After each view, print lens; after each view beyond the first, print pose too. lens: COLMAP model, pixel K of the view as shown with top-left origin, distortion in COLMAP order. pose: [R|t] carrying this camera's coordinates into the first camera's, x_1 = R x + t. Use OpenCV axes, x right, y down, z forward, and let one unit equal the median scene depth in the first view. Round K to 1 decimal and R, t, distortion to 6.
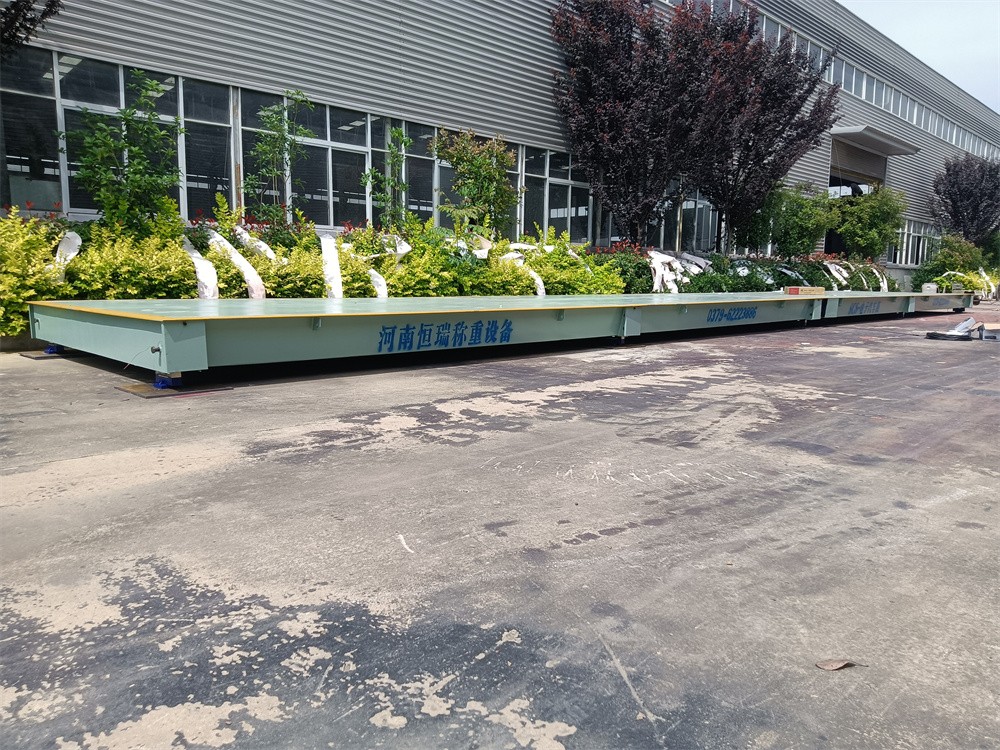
lens RADIAL K [[727.7, 0, 500.0], [0, 727.7, 375.0], [0, 0, 1]] dist [0.109440, -0.178812]
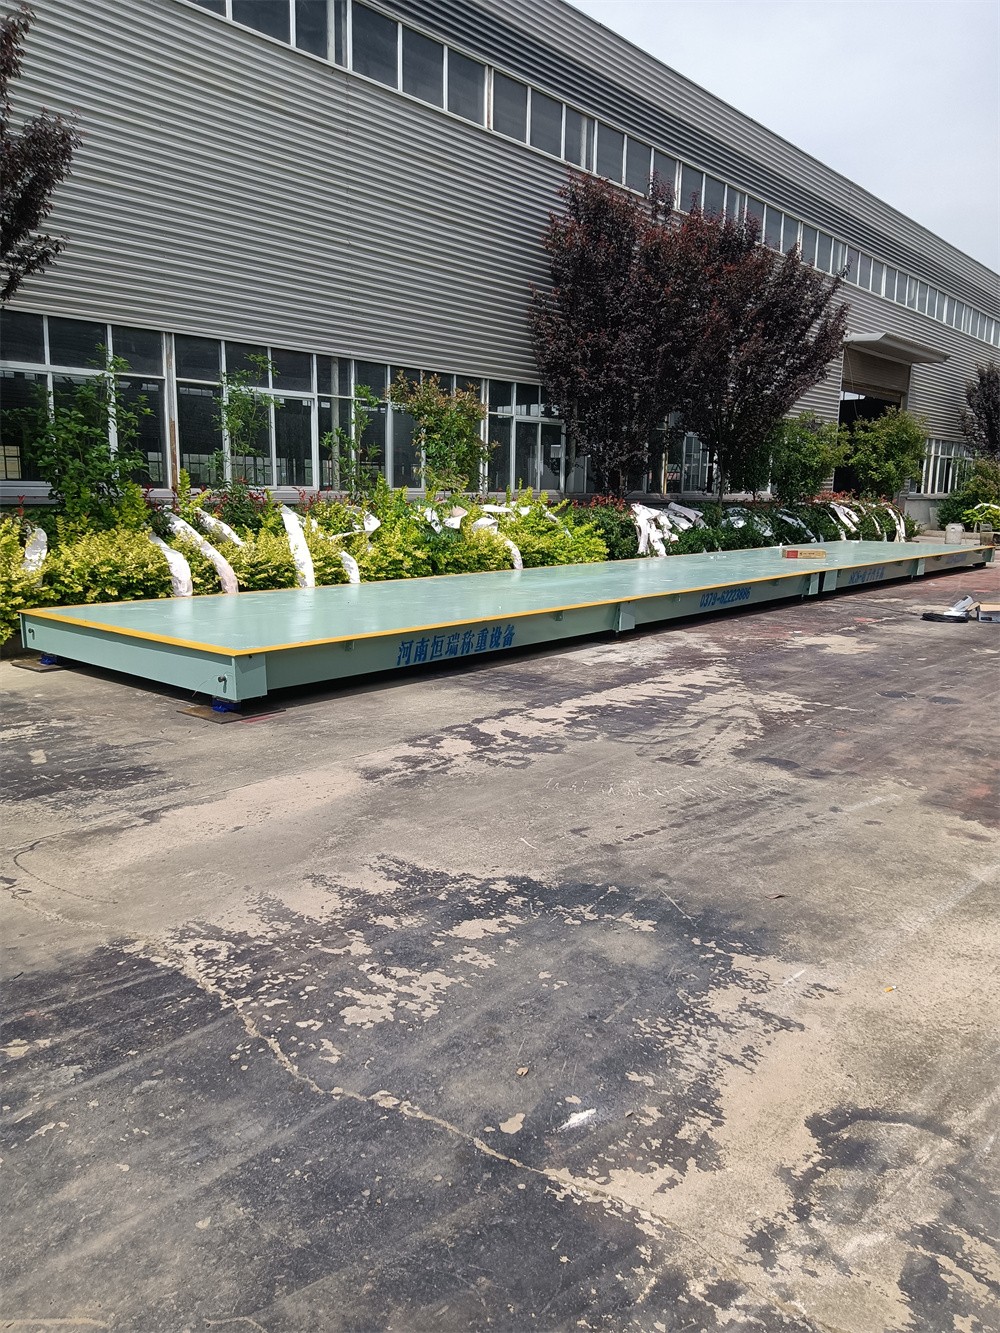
lens RADIAL K [[970.0, 0, 500.0], [0, 970.0, 666.5], [0, 0, 1]] dist [0.109440, -0.178812]
pose [[0.996841, -0.014591, 0.078073, -0.111202], [0.010784, 0.998742, 0.048971, -0.084260], [-0.078689, -0.047975, 0.995744, -0.354270]]
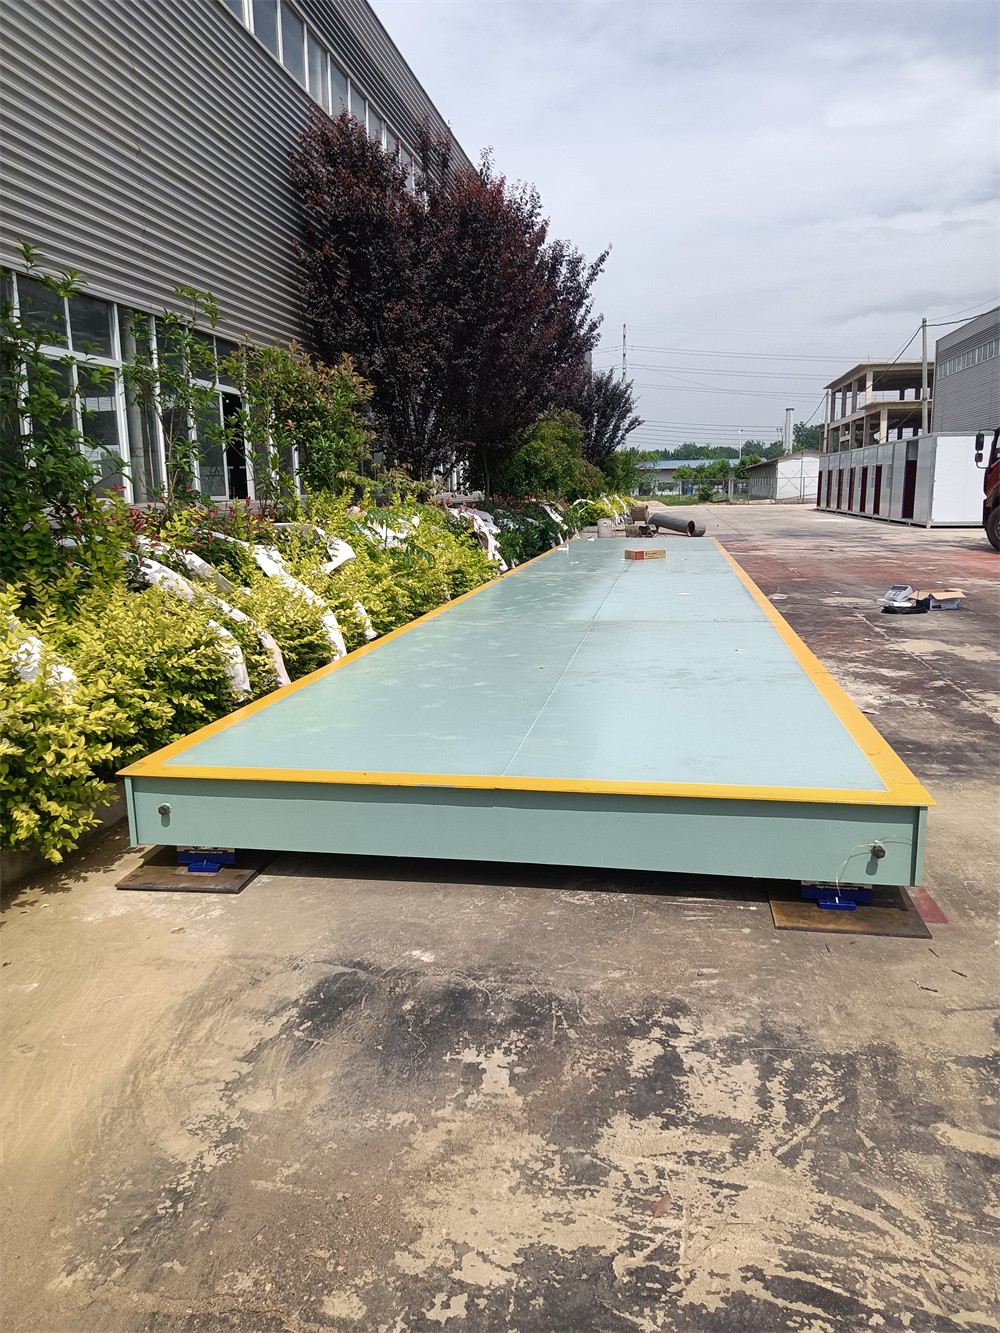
lens RADIAL K [[970.0, 0, 500.0], [0, 970.0, 666.5], [0, 0, 1]] dist [0.109440, -0.178812]
pose [[0.819577, -0.129345, 0.558179, -0.791255], [0.104762, 0.991592, 0.075955, -0.190149], [-0.563311, -0.003775, 0.826236, 0.361751]]
